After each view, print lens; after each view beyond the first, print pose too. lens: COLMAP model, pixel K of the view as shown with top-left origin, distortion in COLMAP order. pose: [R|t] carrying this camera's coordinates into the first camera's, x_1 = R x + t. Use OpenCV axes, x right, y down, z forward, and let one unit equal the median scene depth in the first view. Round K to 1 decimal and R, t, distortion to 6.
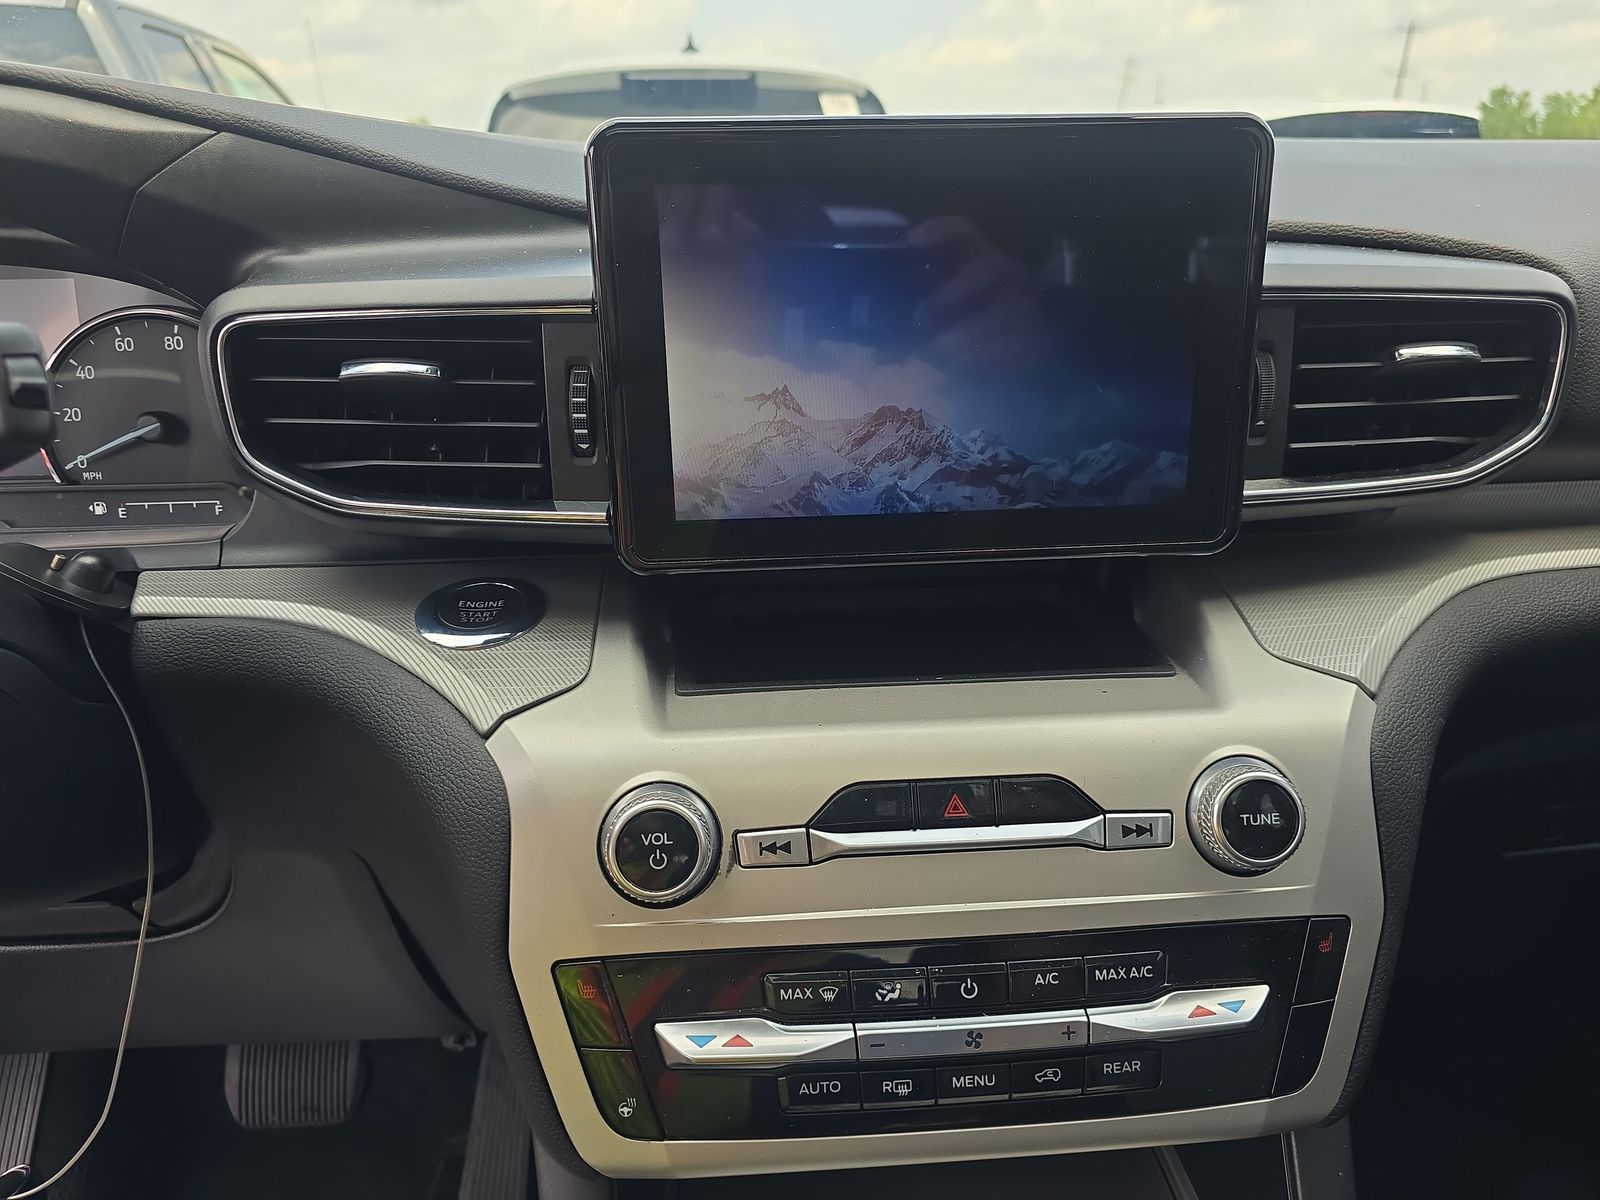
lens RADIAL K [[1058.8, 0, 800.0], [0, 1058.8, 600.0], [0, 0, 1]] dist [-0.000741, 0.000024]
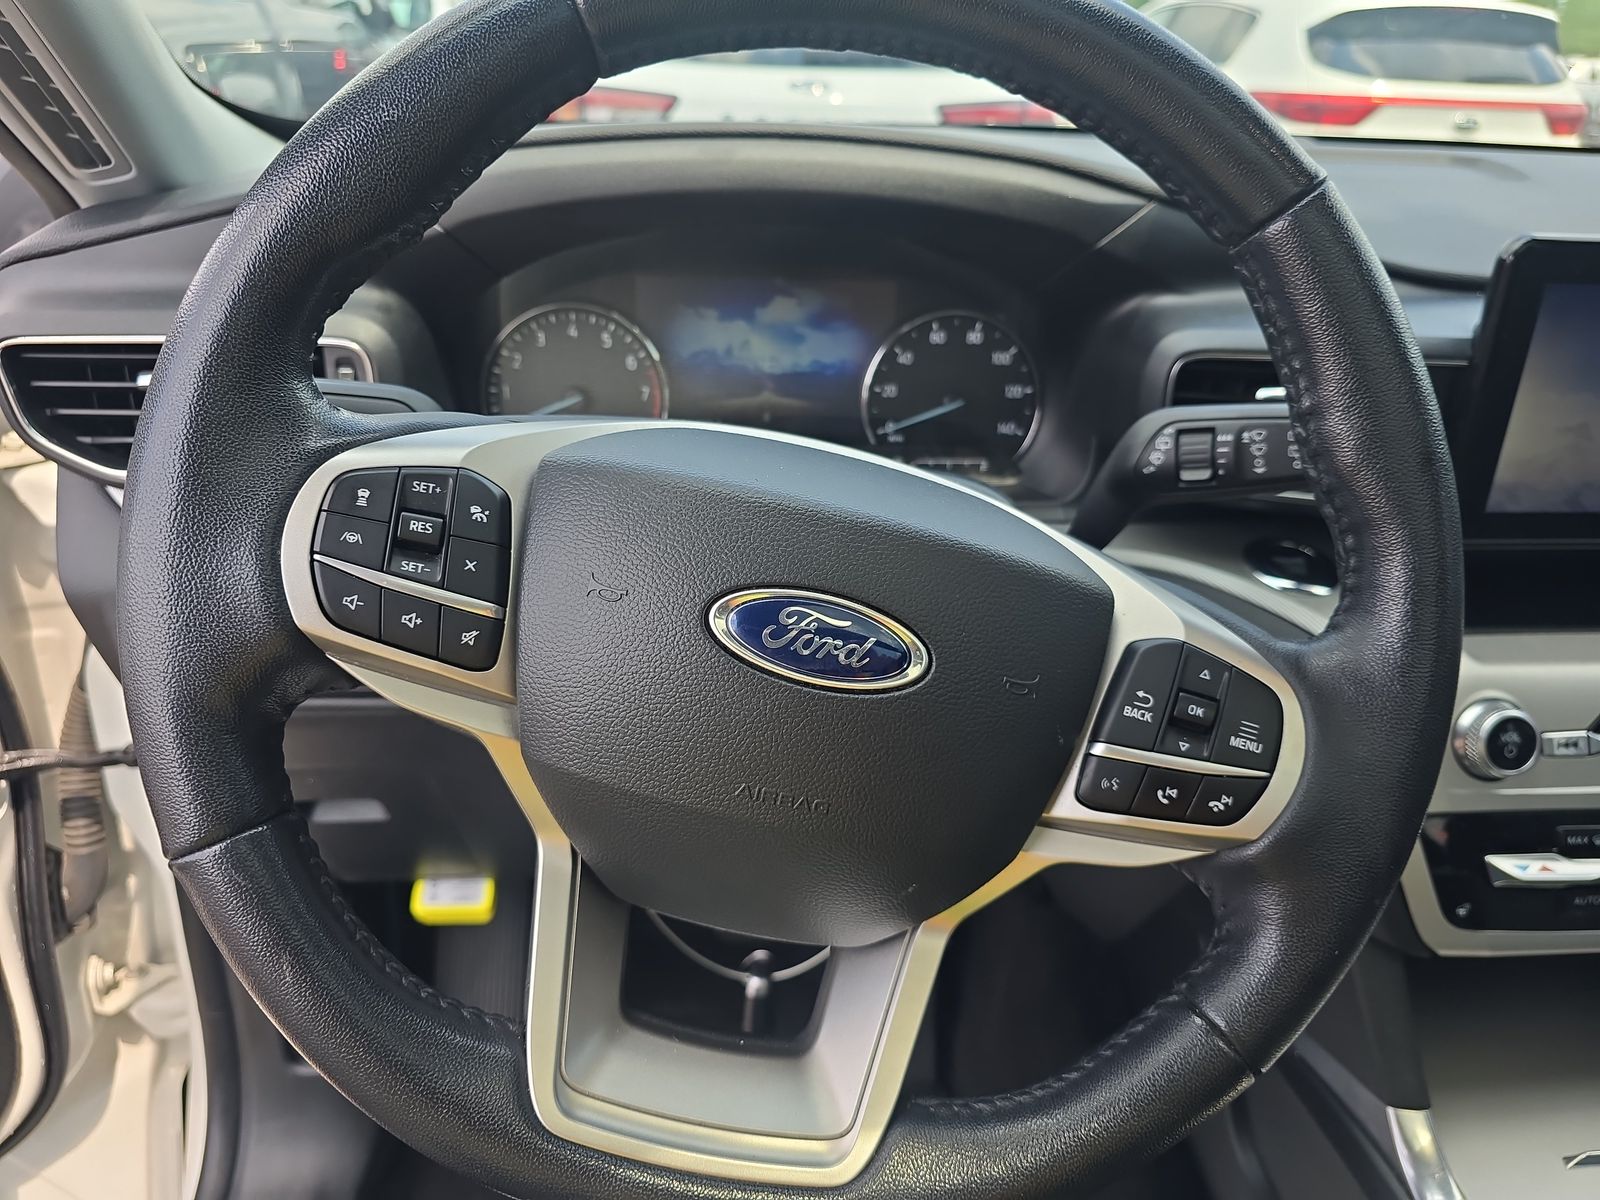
lens RADIAL K [[1058.8, 0, 800.0], [0, 1058.8, 600.0], [0, 0, 1]] dist [-0.000741, 0.000024]
pose [[0.999186, 0.029766, 0.027234, -1.141498], [-0.033014, 0.991249, 0.127814, -0.119156], [-0.023192, -0.128609, 0.991424, -0.413537]]
